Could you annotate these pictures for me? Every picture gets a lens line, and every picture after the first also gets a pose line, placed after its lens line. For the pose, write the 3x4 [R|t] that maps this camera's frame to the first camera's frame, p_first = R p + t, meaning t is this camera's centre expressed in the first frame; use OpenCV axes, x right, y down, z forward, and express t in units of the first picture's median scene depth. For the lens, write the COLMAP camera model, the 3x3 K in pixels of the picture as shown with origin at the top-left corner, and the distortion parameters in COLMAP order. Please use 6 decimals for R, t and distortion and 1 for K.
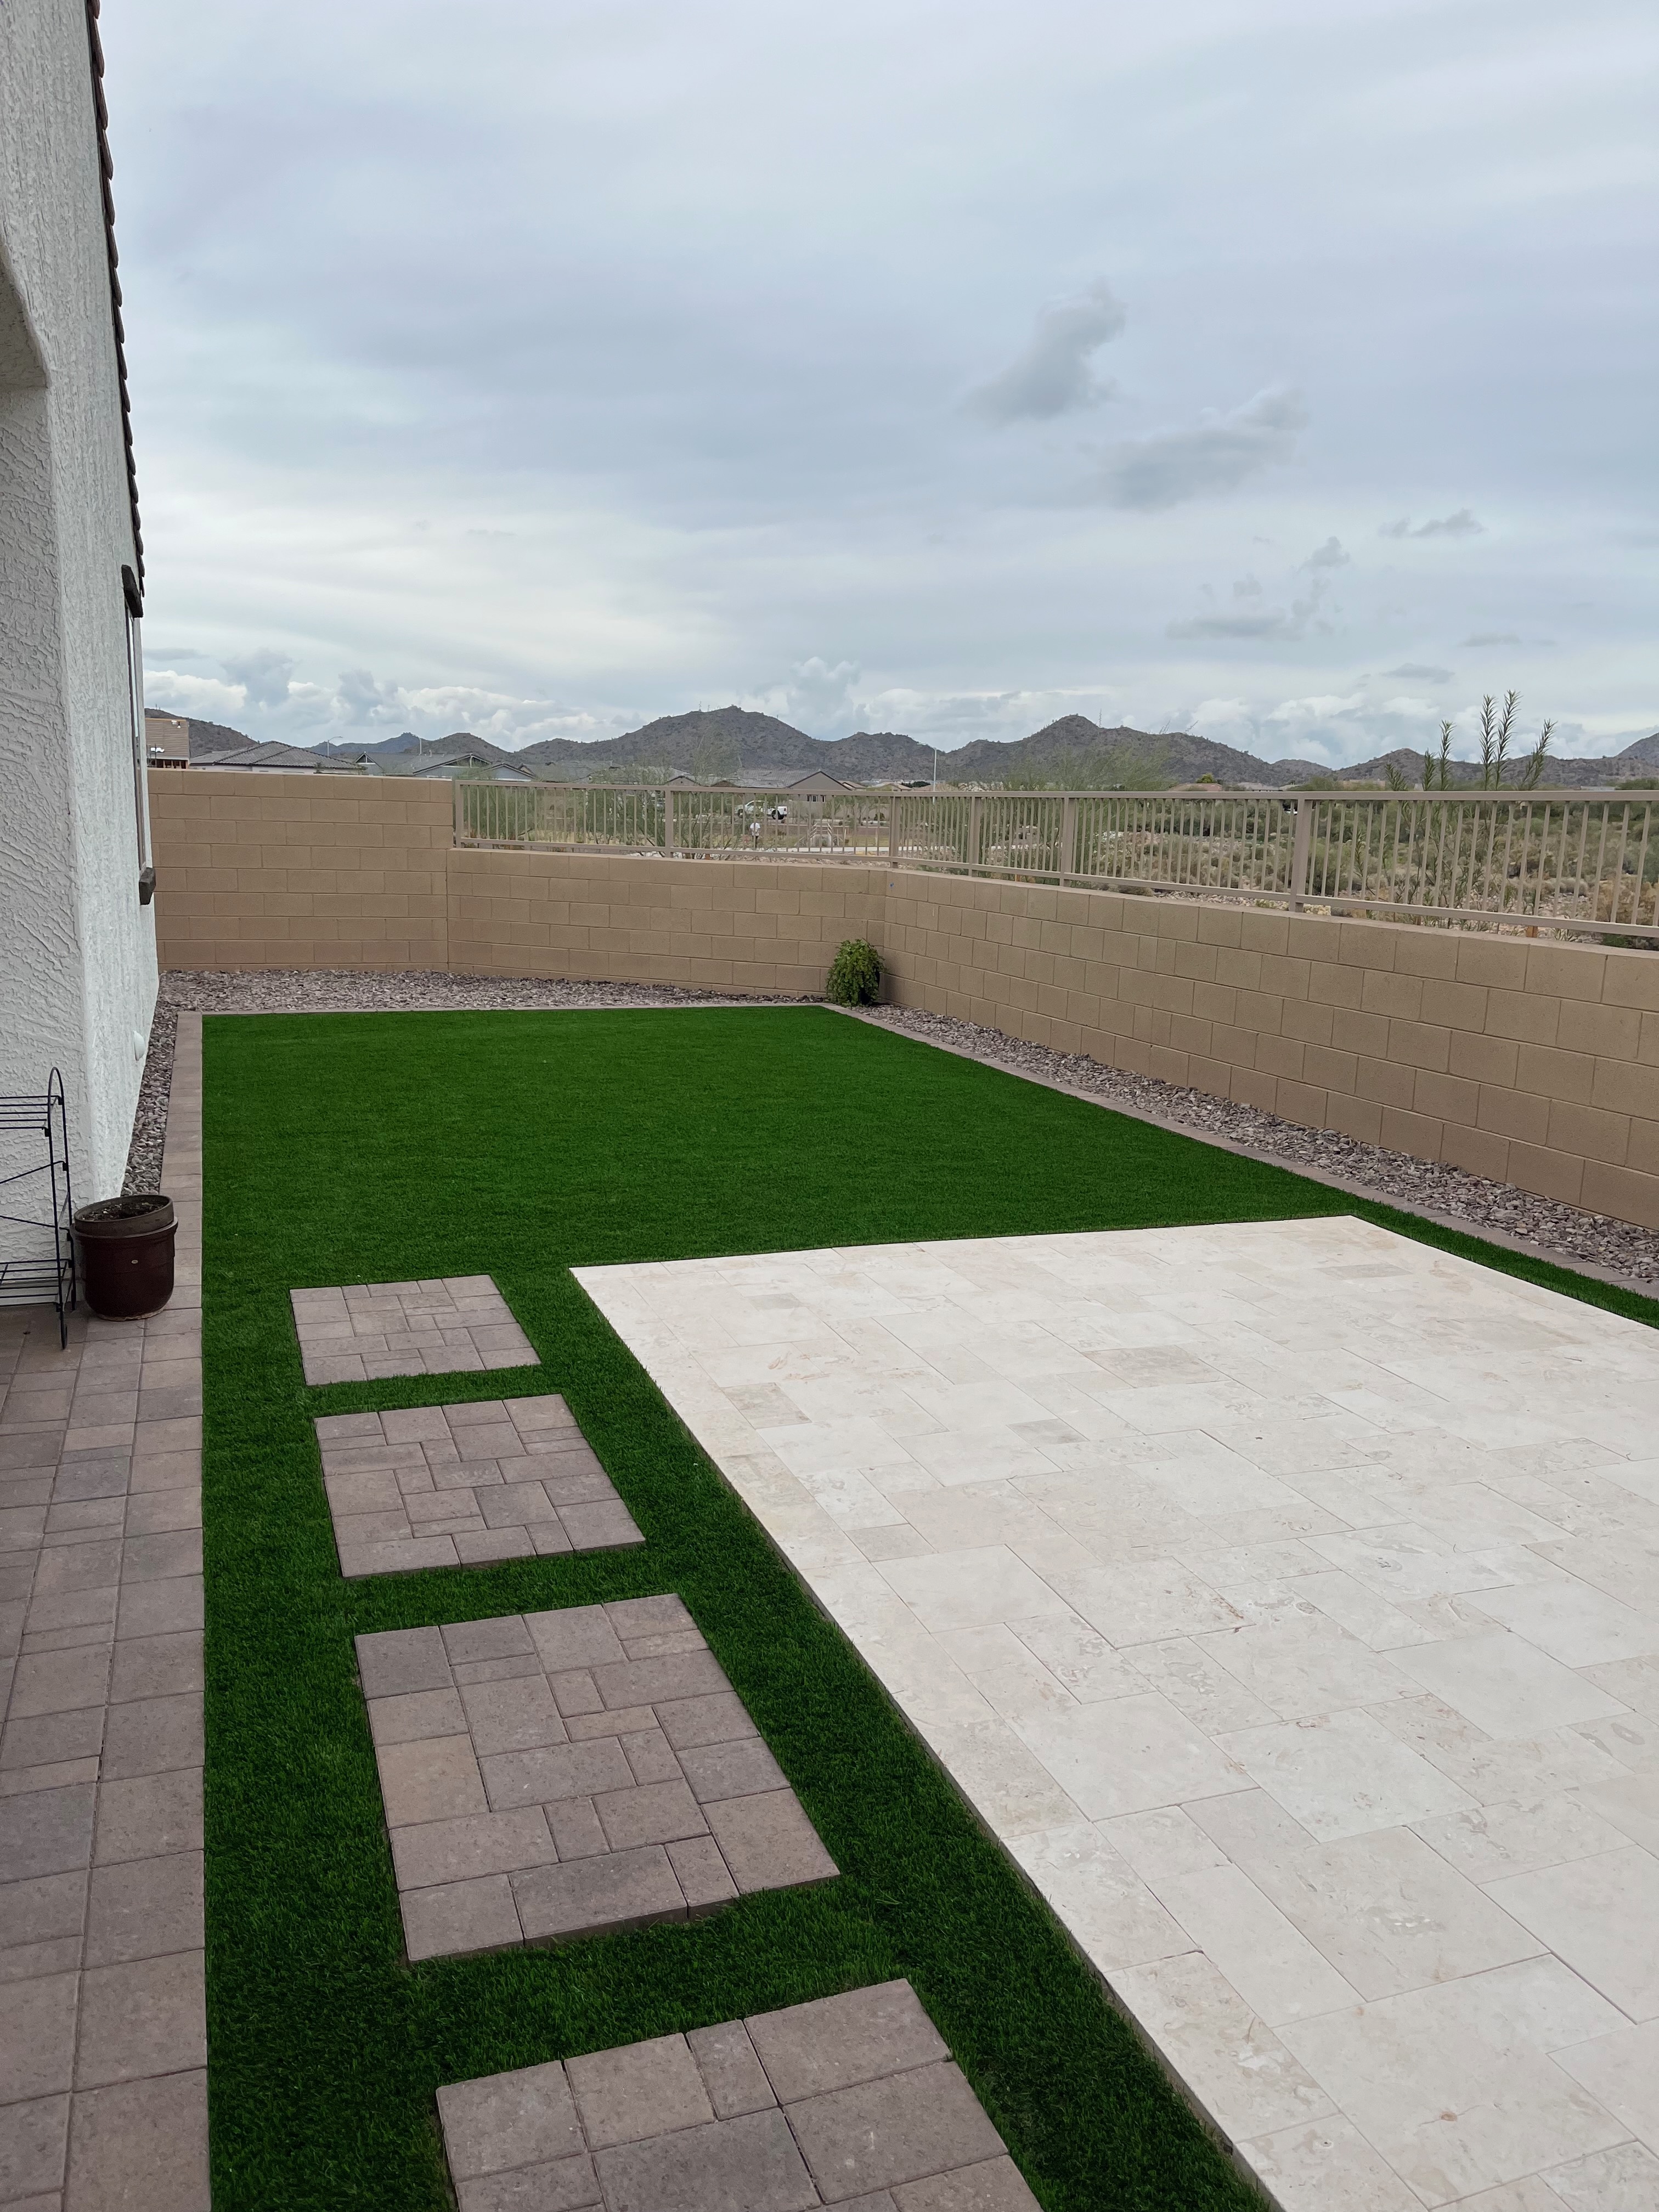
lens RADIAL K [[1654.1, 0, 829.5], [0, 1654.1, 1106.0], [0, 0, 1]] dist [0.039520, -0.005942]
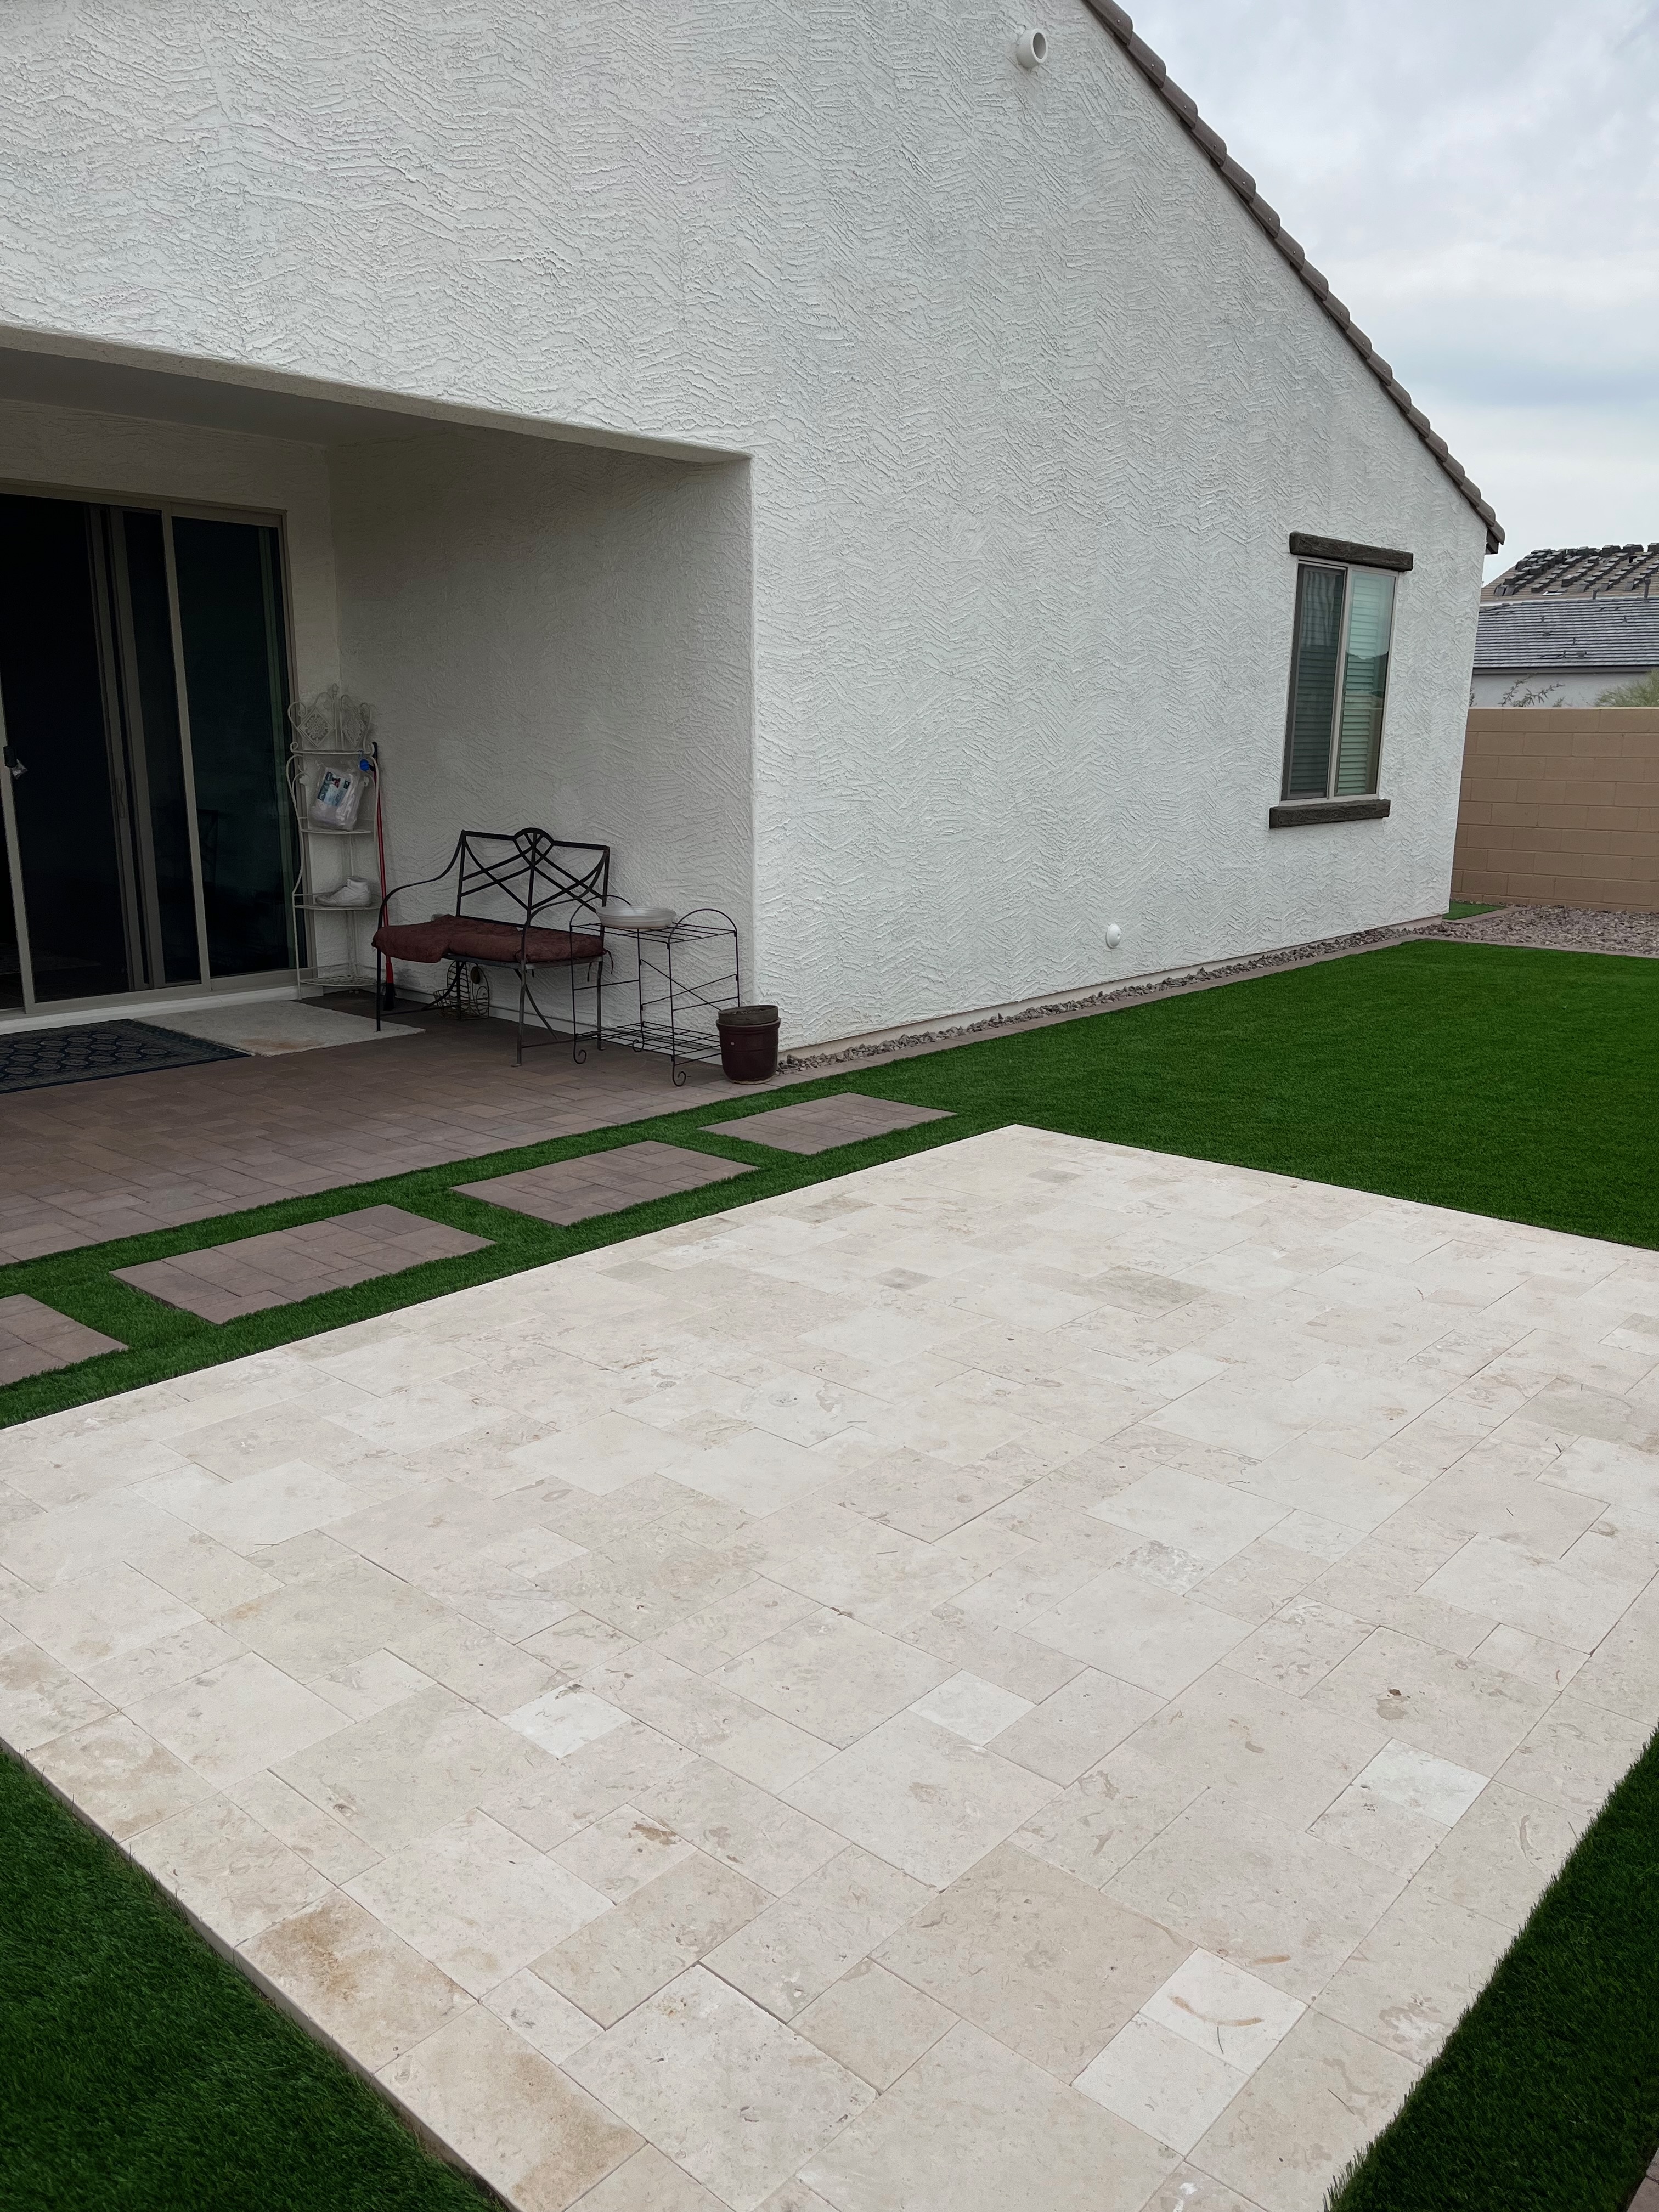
lens RADIAL K [[1654.1, 0, 829.5], [0, 1654.1, 1106.0], [0, 0, 1]] dist [0.039520, -0.005942]
pose [[0.488626, 0.176848, -0.854382, 0.993233], [-0.153914, 0.981357, 0.115106, -0.038724], [0.858810, 0.075257, 0.506736, 0.358127]]
